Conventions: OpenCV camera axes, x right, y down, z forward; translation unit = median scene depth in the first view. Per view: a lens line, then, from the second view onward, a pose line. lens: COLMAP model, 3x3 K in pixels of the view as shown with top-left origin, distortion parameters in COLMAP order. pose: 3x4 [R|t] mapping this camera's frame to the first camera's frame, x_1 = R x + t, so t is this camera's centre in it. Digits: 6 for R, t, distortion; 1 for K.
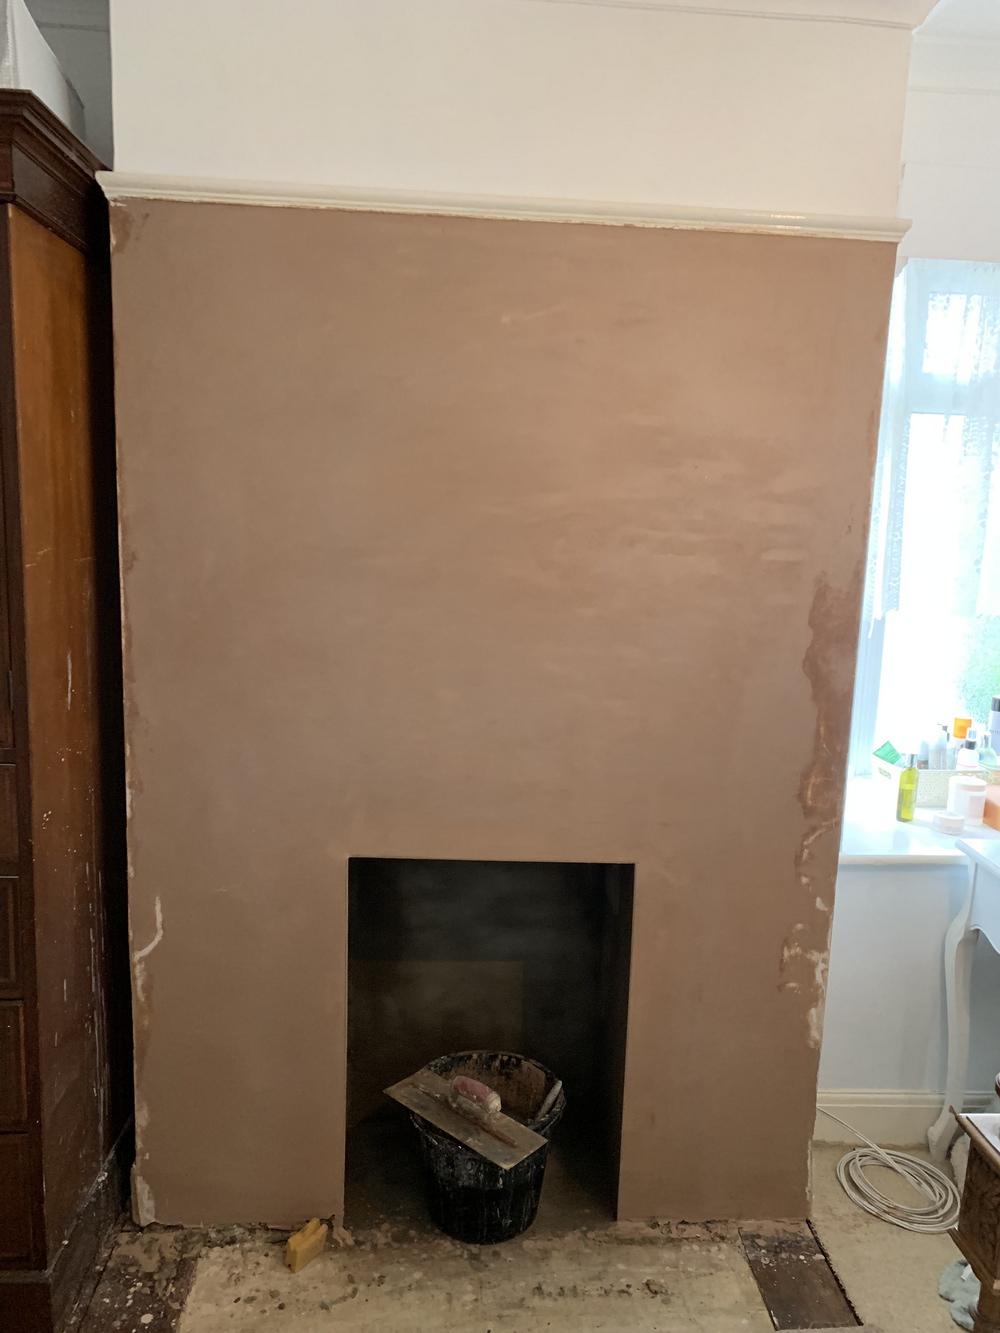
lens RADIAL K [[1014.8, 0, 500.0], [0, 1014.8, 666.5], [0, 0, 1]] dist [-0.000984, 0.000222]
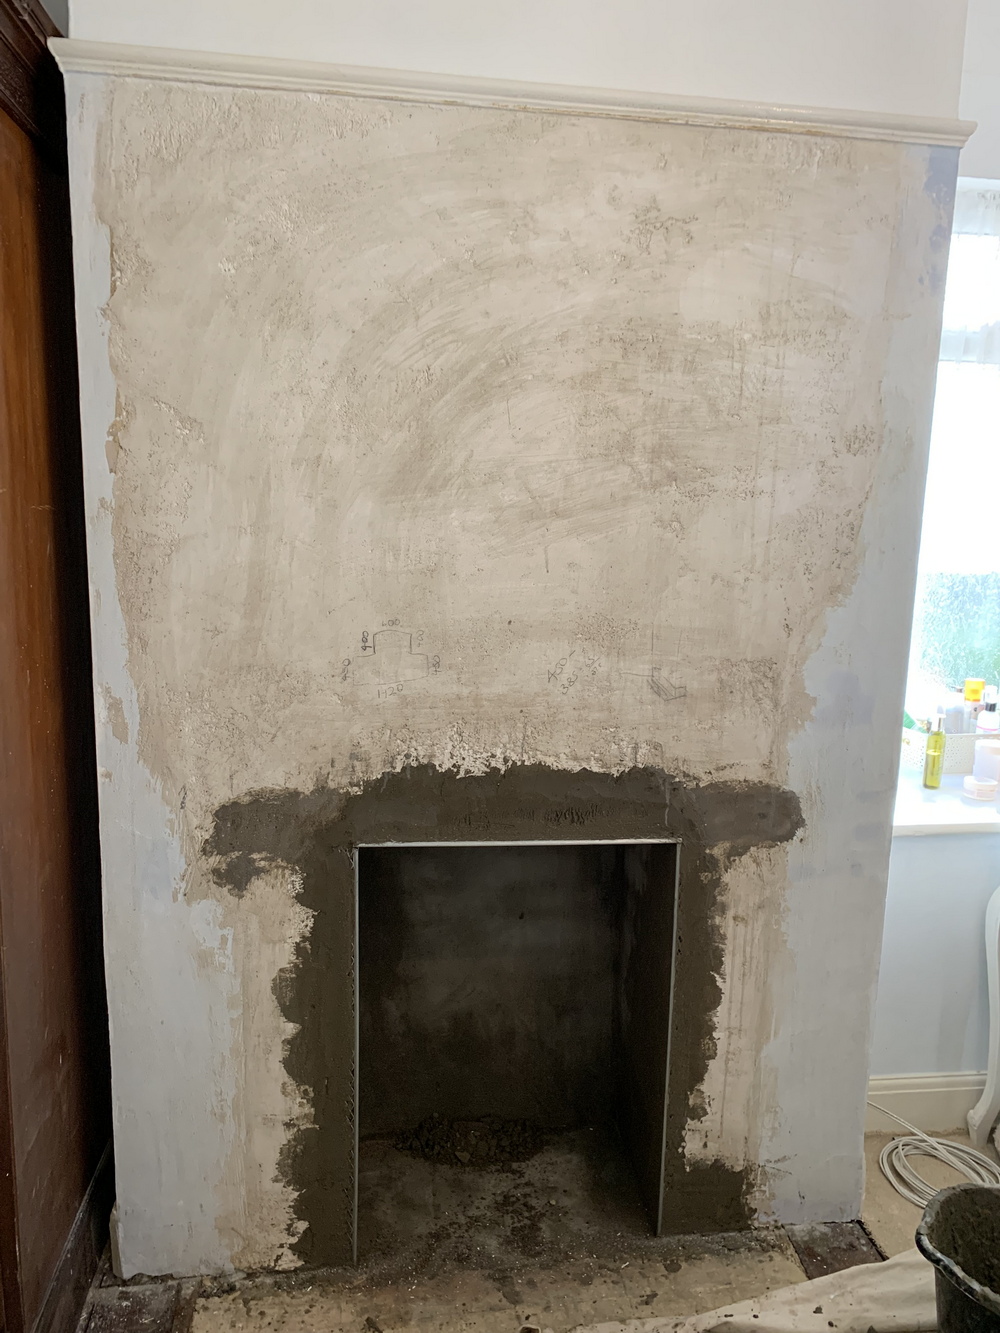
lens RADIAL K [[998.9, 0, 500.0], [0, 998.9, 666.5], [0, 0, 1]] dist [0.000888, 0.000535]
pose [[0.996827, -0.023990, 0.075891, -0.077412], [0.023500, 0.999697, 0.007337, 0.024681], [-0.076044, -0.005531, 0.997089, 0.112374]]
